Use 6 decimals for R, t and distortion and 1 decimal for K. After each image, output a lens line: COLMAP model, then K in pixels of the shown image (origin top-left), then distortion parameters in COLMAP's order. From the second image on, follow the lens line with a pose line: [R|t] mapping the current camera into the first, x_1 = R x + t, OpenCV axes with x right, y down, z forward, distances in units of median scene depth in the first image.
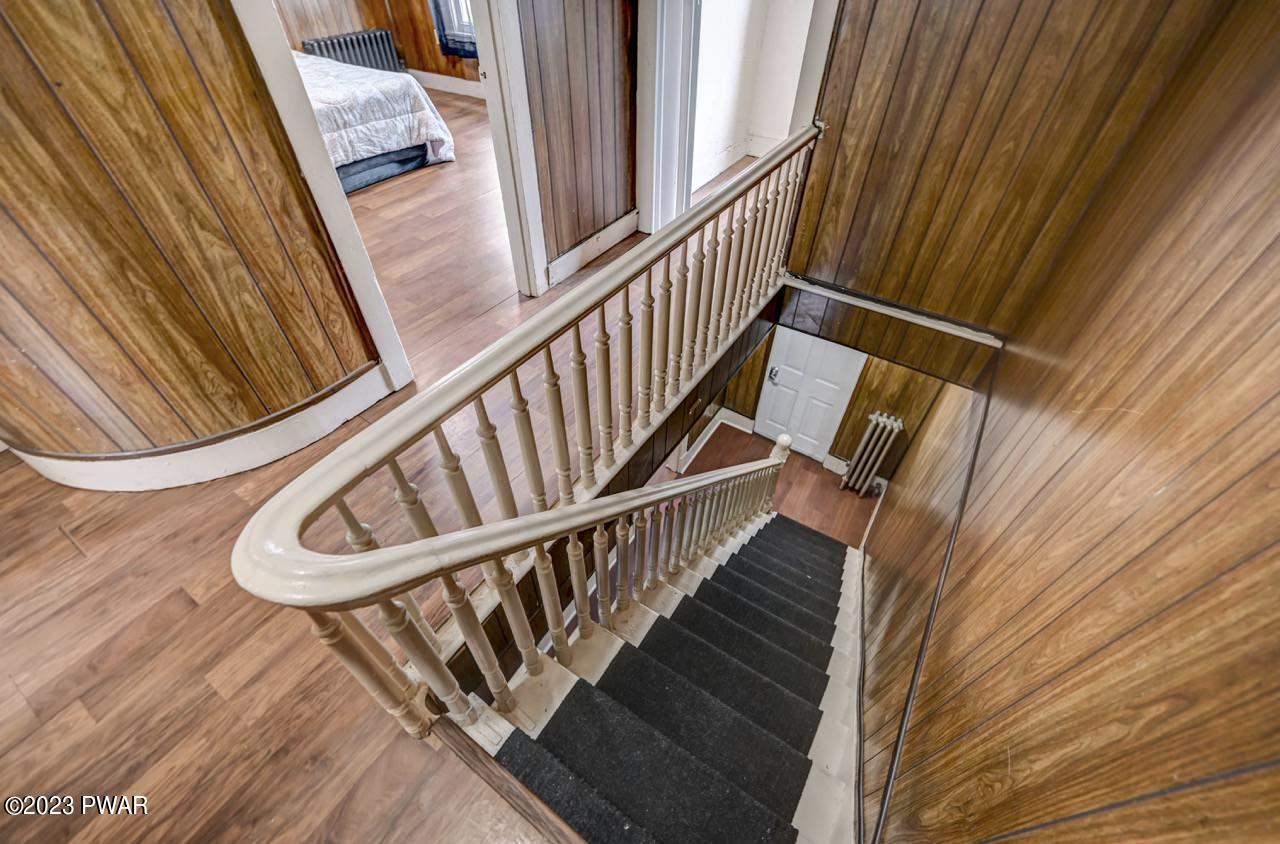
lens RADIAL K [[522.4, 0, 640.0], [0, 522.4, 422.0], [0, 0, 1]] dist [-0.000399, -0.000042]
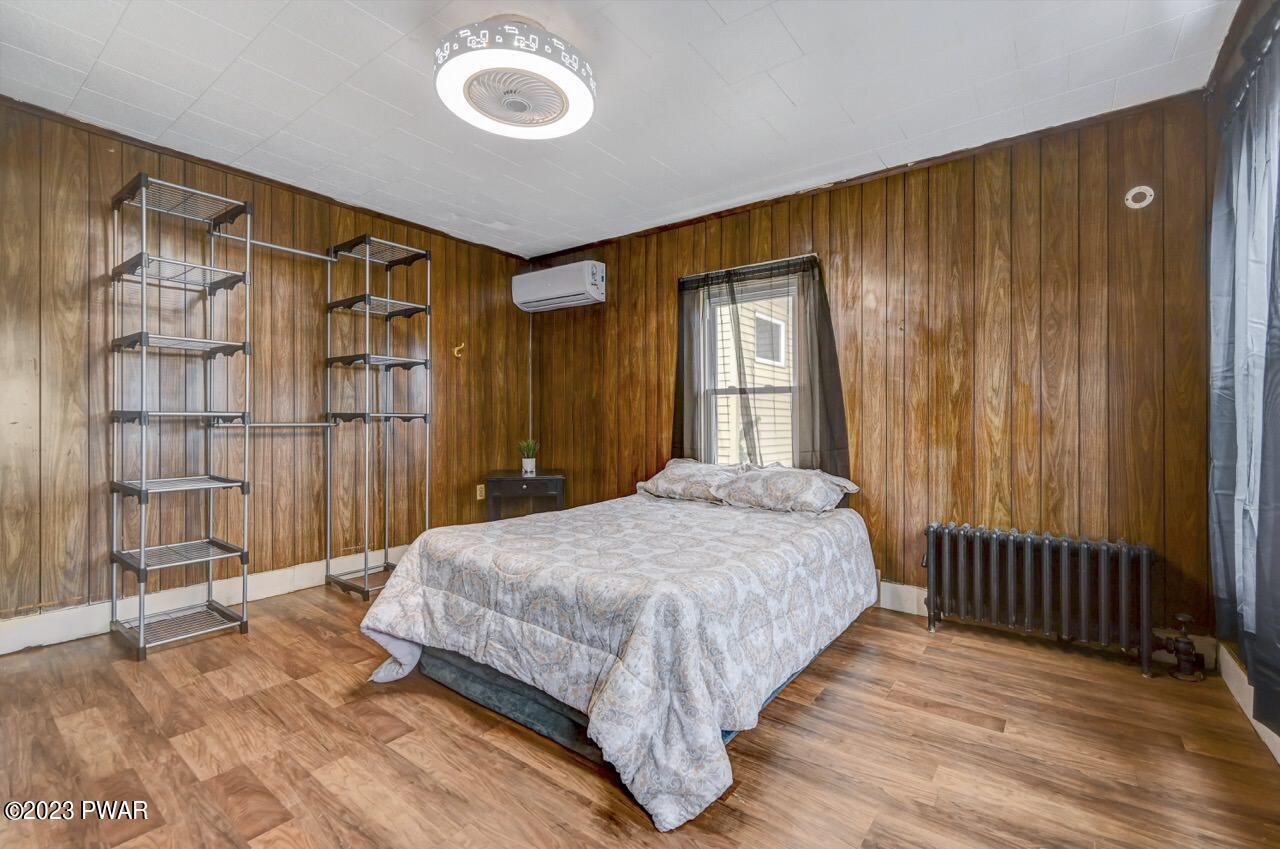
lens RADIAL K [[558.8, 0, 640.0], [0, 558.8, 424.5], [0, 0, 1]] dist [-0.000222, -0.000092]
pose [[-0.088977, -0.013506, -0.995942, -0.012576], [-0.703655, 0.708543, 0.053256, -1.514431], [0.704949, 0.705538, -0.072547, 1.843395]]
